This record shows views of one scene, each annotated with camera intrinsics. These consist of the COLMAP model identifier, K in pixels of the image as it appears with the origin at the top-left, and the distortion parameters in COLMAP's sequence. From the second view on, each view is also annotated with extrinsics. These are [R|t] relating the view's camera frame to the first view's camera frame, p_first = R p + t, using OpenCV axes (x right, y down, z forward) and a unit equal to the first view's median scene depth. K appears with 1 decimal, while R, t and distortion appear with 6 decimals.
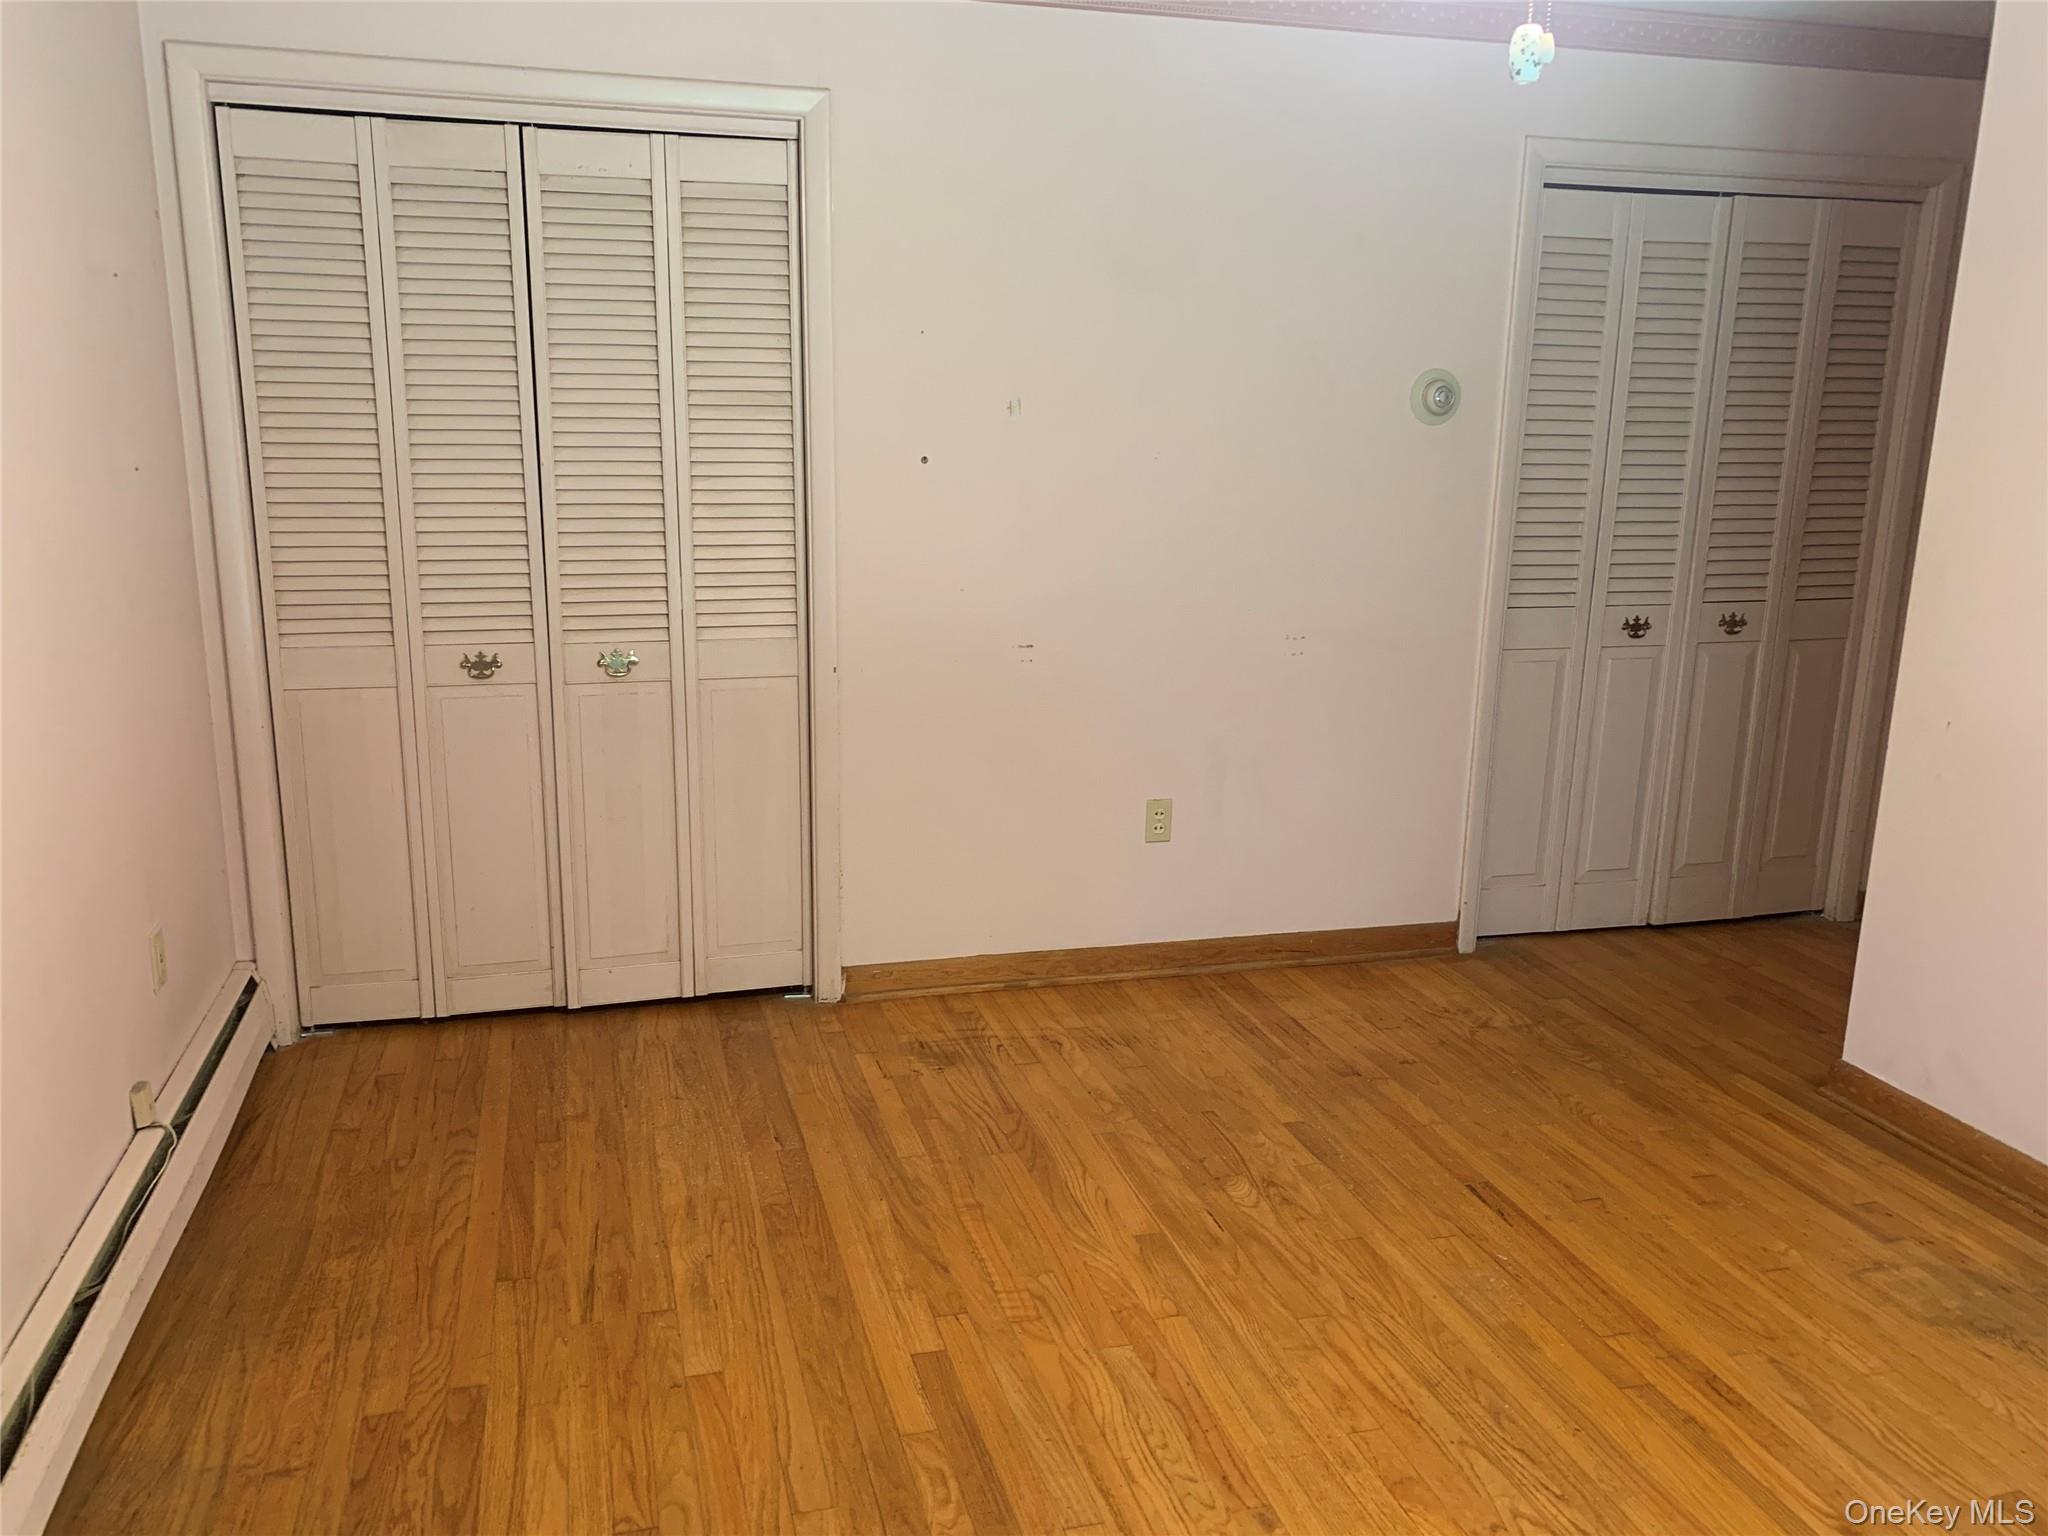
lens RADIAL K [[1563.0, 0, 1024.0], [0, 1563.0, 768.0], [0, 0, 1]] dist [0.040637, -0.048016]
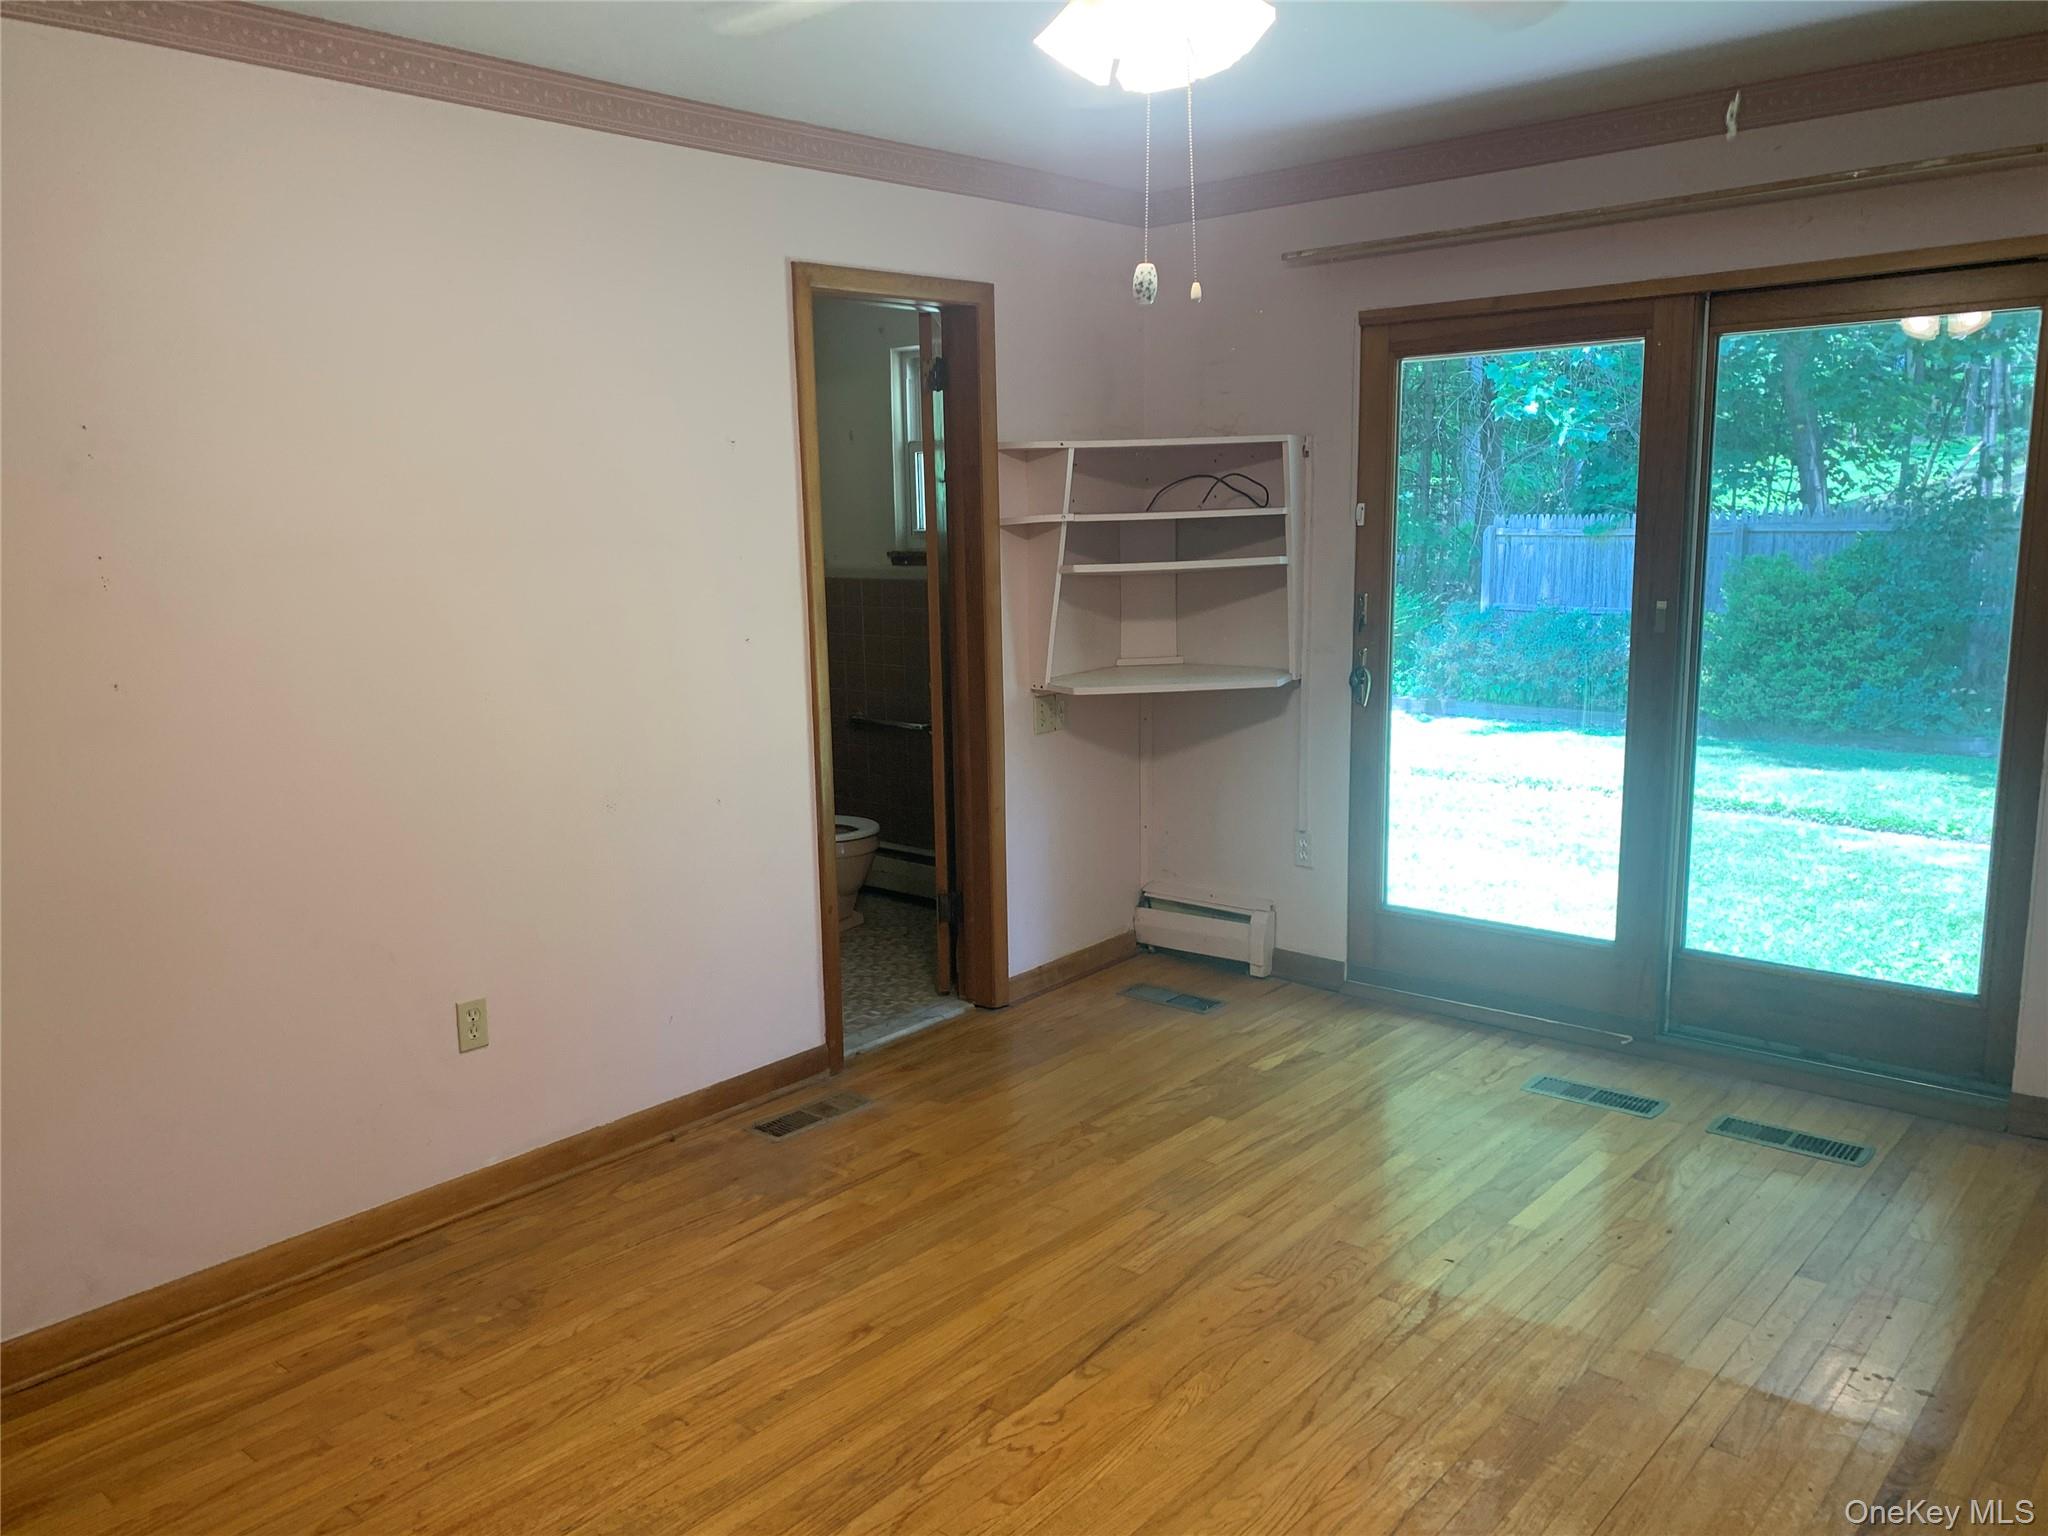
lens RADIAL K [[1563.0, 0, 1024.0], [0, 1563.0, 768.0], [0, 0, 1]] dist [0.040637, -0.048016]
pose [[-0.540986, -0.150558, 0.827446, -0.455301], [0.200039, 0.932577, 0.300473, -0.266036], [-0.816896, 0.328073, -0.474394, 1.011190]]
